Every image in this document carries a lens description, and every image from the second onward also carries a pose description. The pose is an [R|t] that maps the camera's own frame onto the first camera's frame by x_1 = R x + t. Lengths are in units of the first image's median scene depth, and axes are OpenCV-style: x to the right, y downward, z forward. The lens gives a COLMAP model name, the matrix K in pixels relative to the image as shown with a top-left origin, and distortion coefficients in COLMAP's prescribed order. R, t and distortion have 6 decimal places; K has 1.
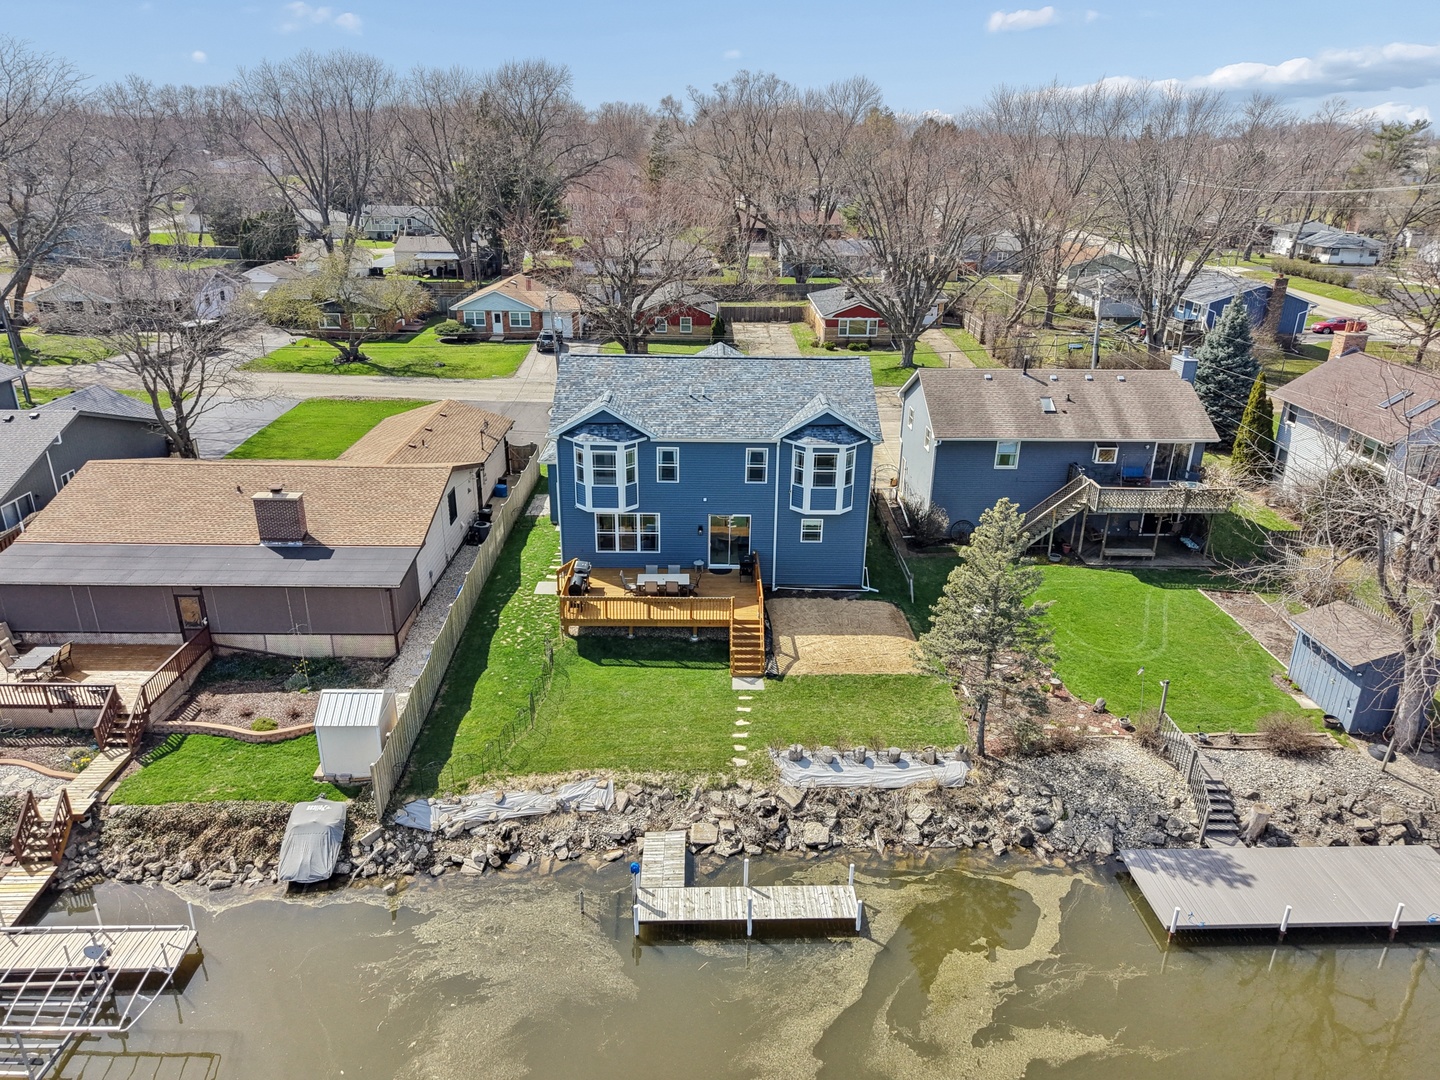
lens RADIAL K [[1000.9, 0, 720.0], [0, 1000.9, 540.0], [0, 0, 1]] dist [0.050854, -0.001963]
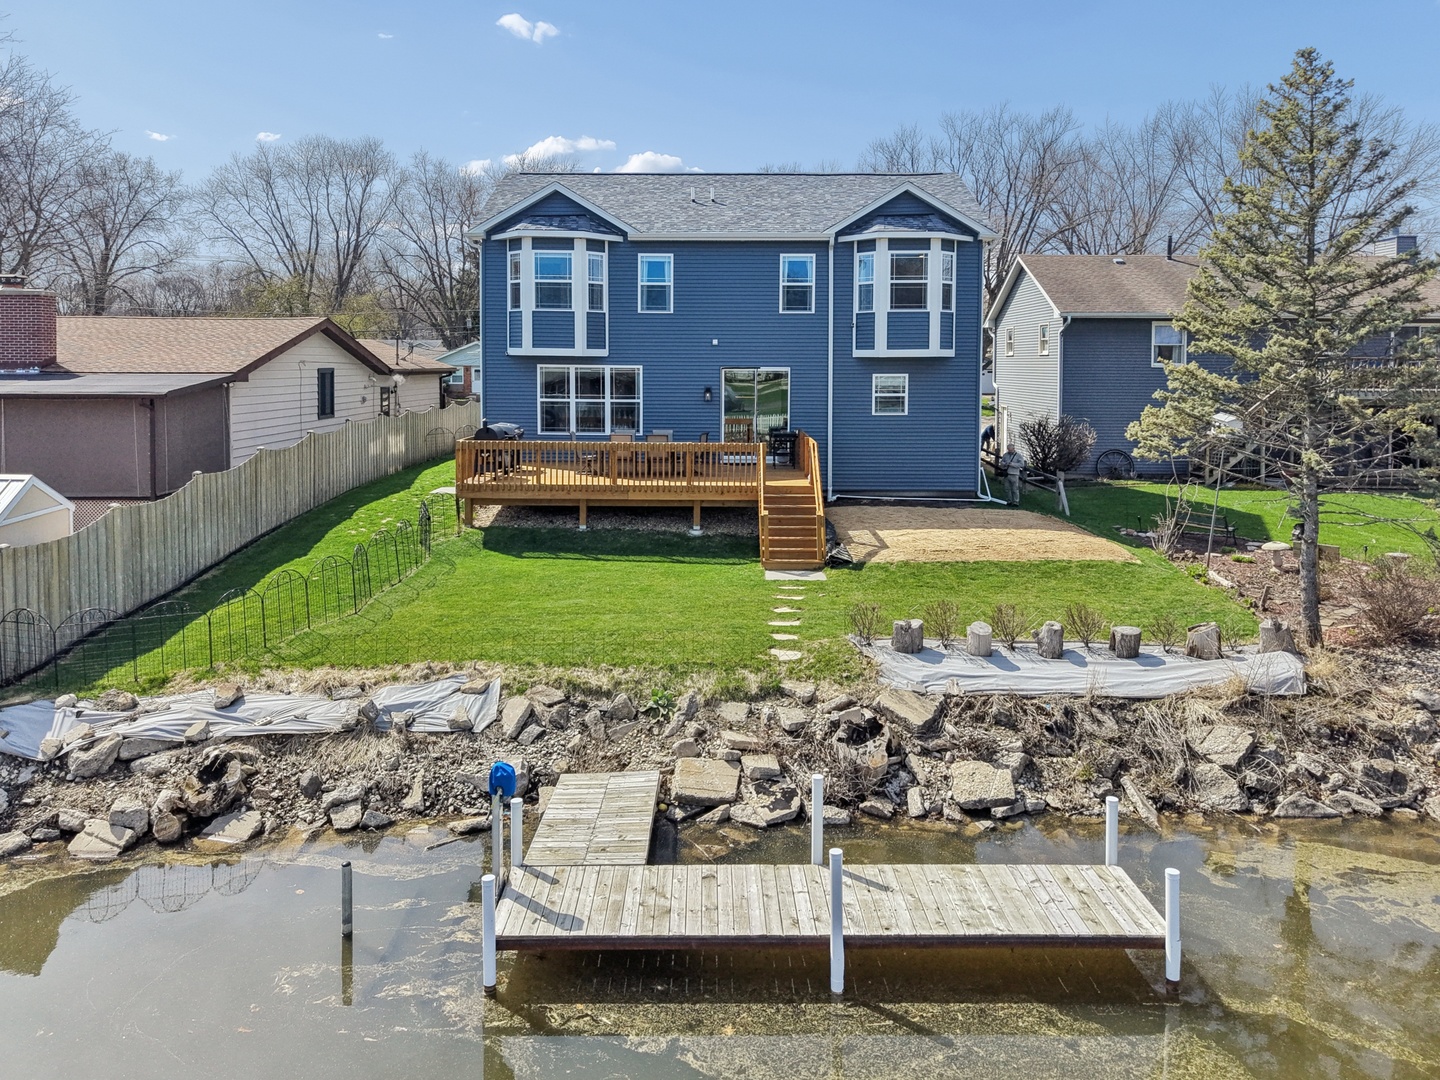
lens RADIAL K [[1044.8, 0, 711.8], [0, 1044.8, 413.7], [0, 0, 1]] dist [0.021783, -0.007373]
pose [[0.999575, -0.010434, -0.027207, 0.000063], [0.001069, 0.946188, -0.323616, 0.282863], [0.029119, 0.323449, 0.945797, 0.538465]]
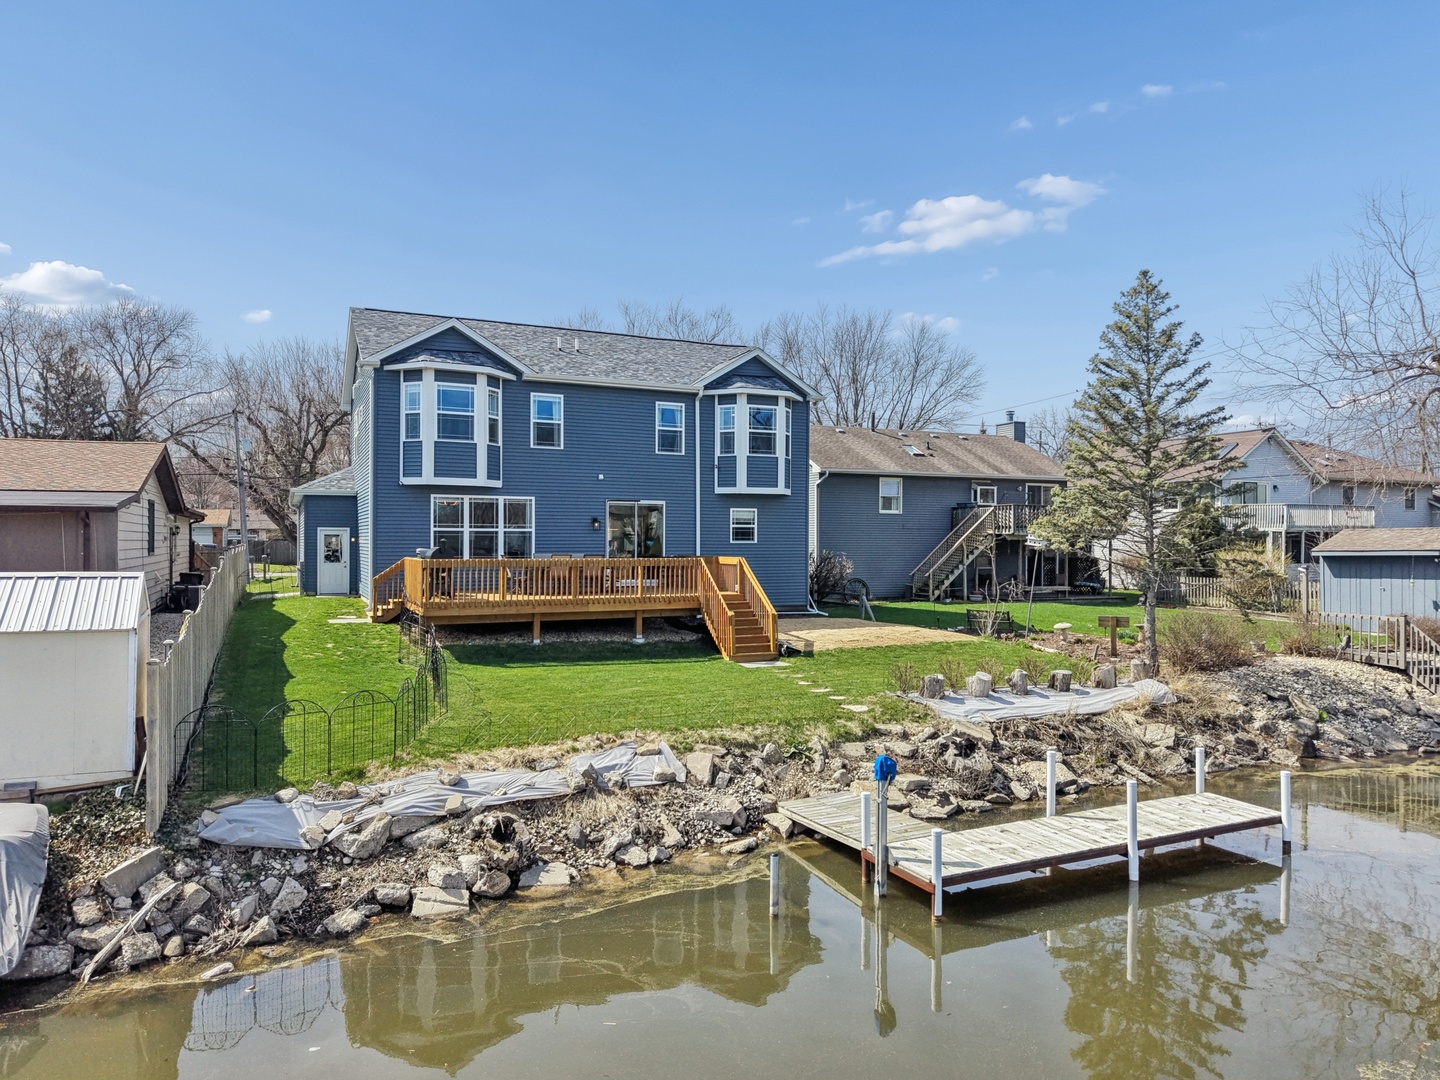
lens RADIAL K [[990.3, 0, 747.0], [0, 990.3, 541.9], [0, 0, 1]] dist [0.055101, -0.047414]
pose [[0.906760, -0.011750, 0.421483, -0.281363], [0.164034, 0.930696, -0.326952, 0.319868], [-0.388431, 0.365605, 0.845846, 0.540779]]
